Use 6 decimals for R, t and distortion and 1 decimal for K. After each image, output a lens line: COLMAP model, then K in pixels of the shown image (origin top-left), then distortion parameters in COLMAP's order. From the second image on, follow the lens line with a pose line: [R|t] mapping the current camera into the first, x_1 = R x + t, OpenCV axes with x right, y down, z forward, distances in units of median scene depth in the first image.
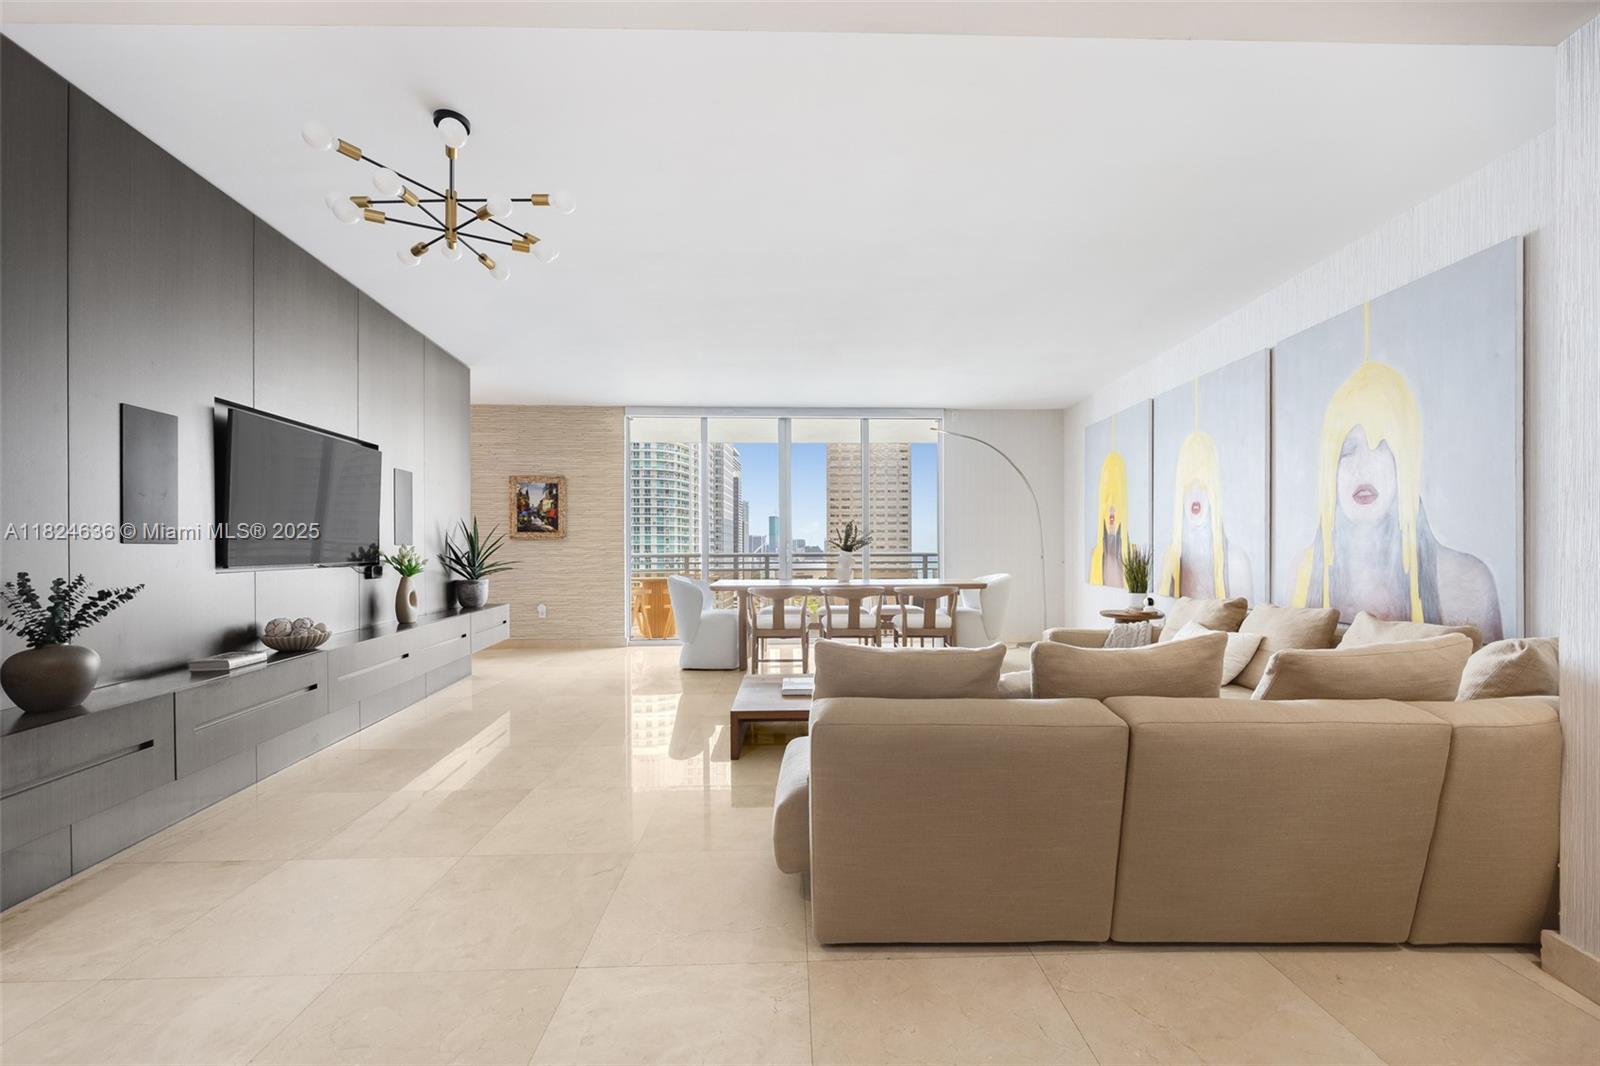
lens RADIAL K [[643.6, 0, 786.2], [0, 643.6, 542.2], [0, 0, 1]] dist [-0.000056, -0.000130]
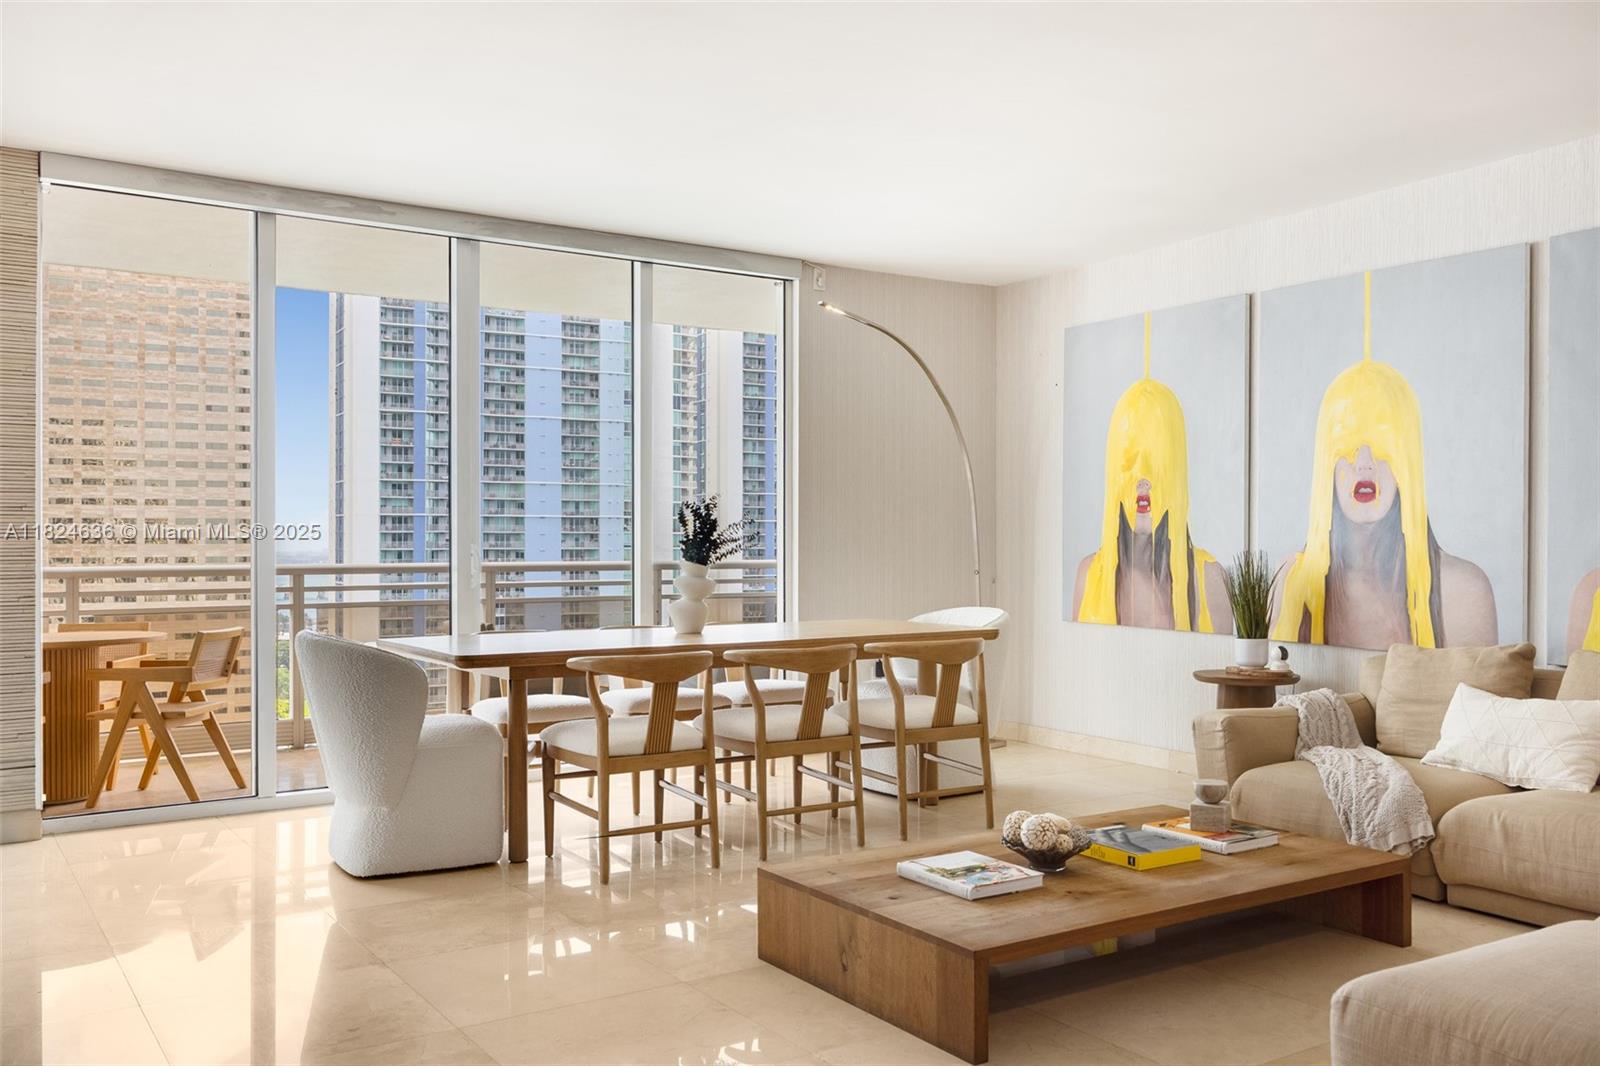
lens RADIAL K [[1406.3, 0, 803.1], [0, 1406.3, 536.8], [0, 0, 1]] dist [0.011029, -0.011692]
pose [[0.837961, 0.004683, 0.545710, -0.394896], [-0.007580, 0.999967, 0.003059, -0.009308], [-0.545677, -0.006700, 0.837969, 0.155804]]
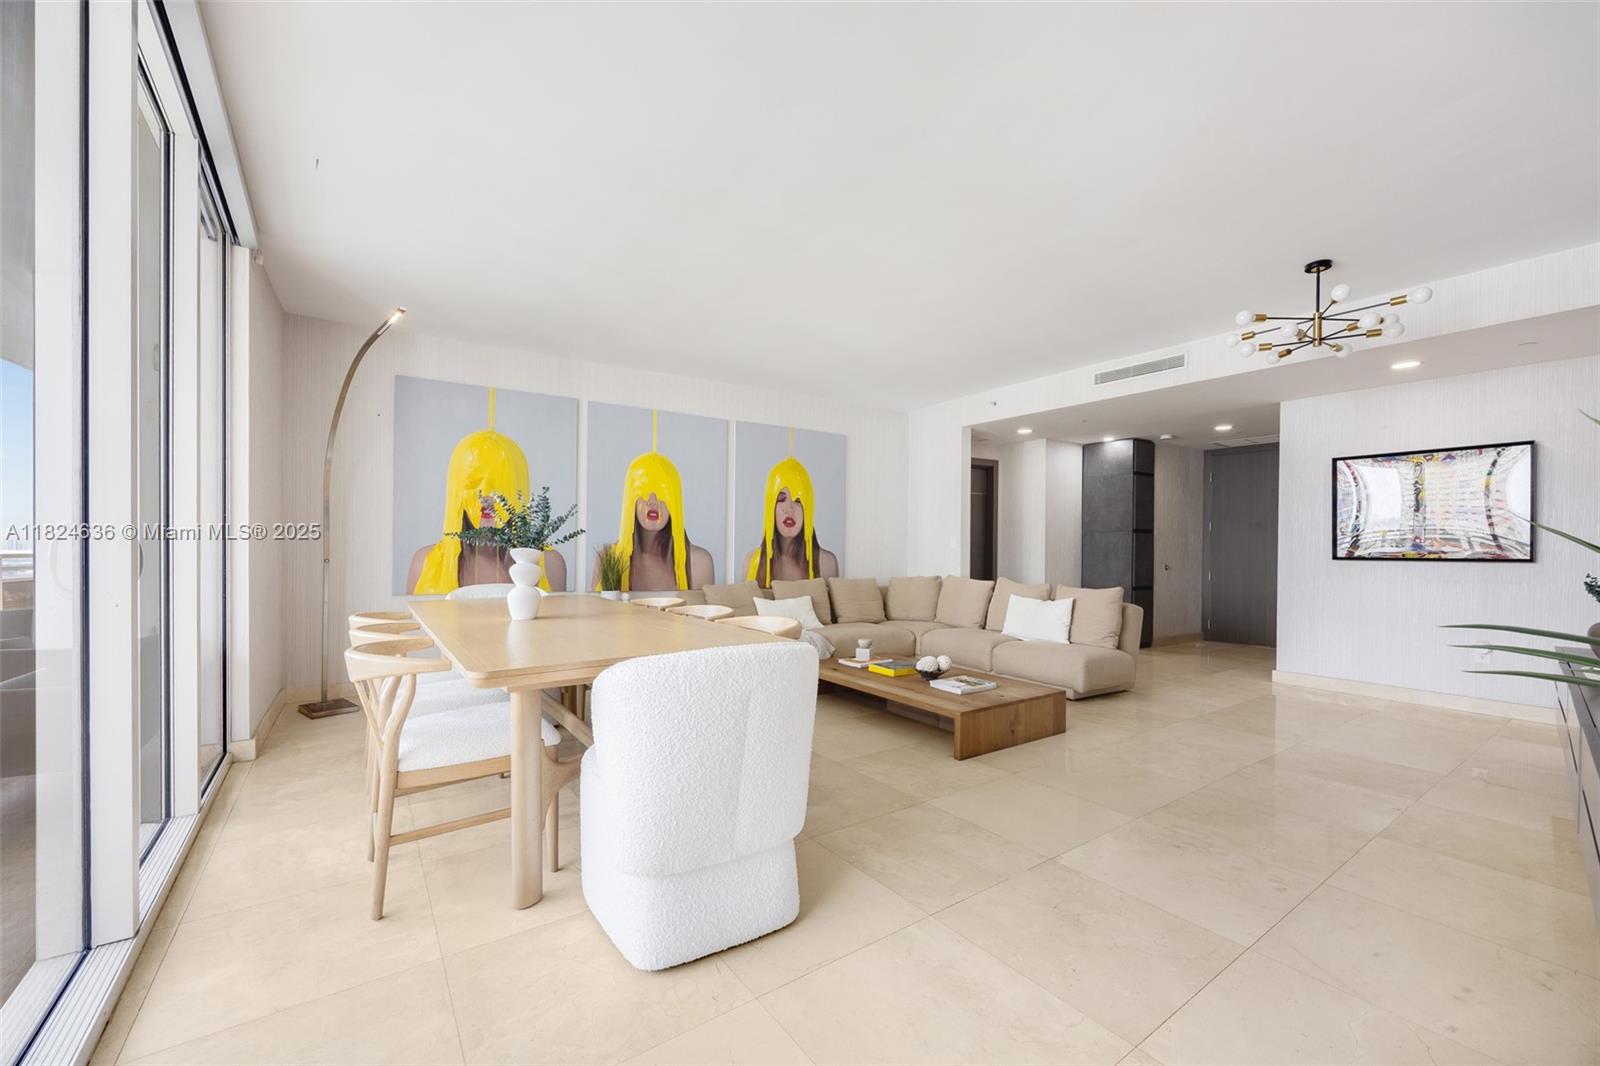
lens RADIAL K [[643.6, 0, 815.5], [0, 643.6, 555.0], [0, 0, 1]] dist [-0.000056, -0.000130]
pose [[-0.596503, -0.015036, 0.802470, -0.427038], [-0.016351, 0.999845, 0.006580, 0.007625], [-0.802444, -0.009196, -0.596656, 1.170459]]
